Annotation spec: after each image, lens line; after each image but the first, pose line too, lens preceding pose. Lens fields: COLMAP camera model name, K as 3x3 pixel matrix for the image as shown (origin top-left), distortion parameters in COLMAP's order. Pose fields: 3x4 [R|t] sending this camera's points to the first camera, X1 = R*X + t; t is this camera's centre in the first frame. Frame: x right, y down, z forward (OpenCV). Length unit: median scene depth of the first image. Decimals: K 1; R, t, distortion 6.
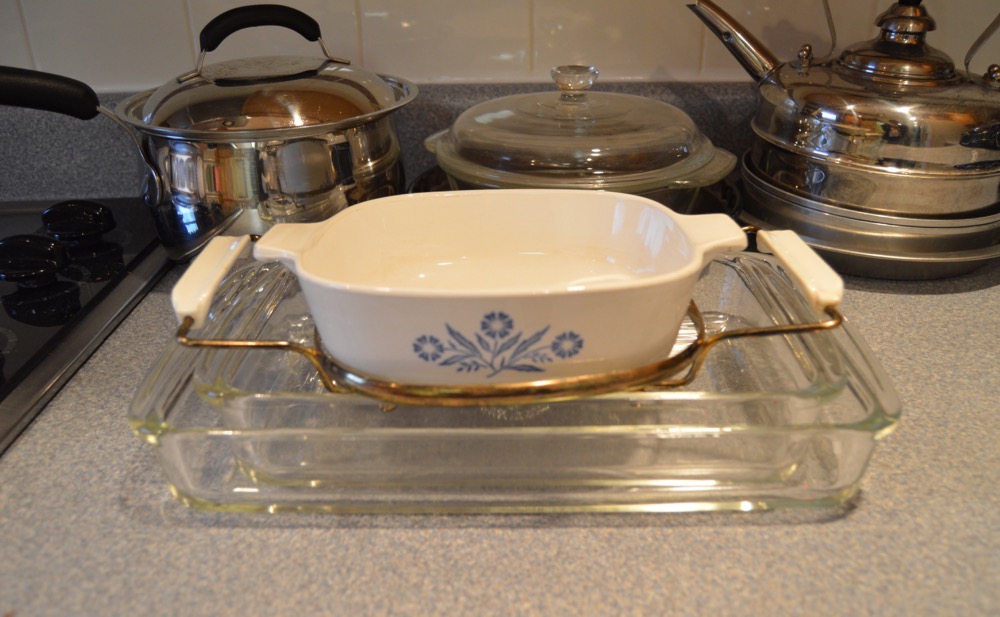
lens RADIAL K [[878.1, 0, 500.0], [0, 878.1, 308.5], [0, 0, 1]] dist [-0.000595, 0.008371]
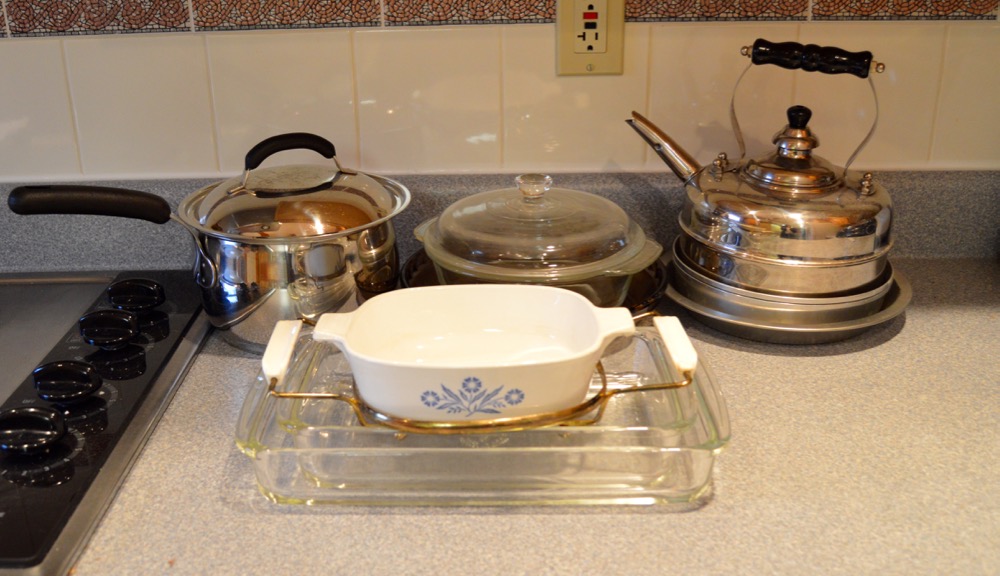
lens RADIAL K [[1432.8, 0, 500.0], [0, 1432.8, 288.0], [0, 0, 1]] dist [-0.024821, -0.087678]
pose [[0.999861, 0.003677, 0.016275, 0.004310], [-0.003187, 0.999544, -0.030013, -0.074855], [-0.016378, 0.029957, 0.999417, -1.542856]]
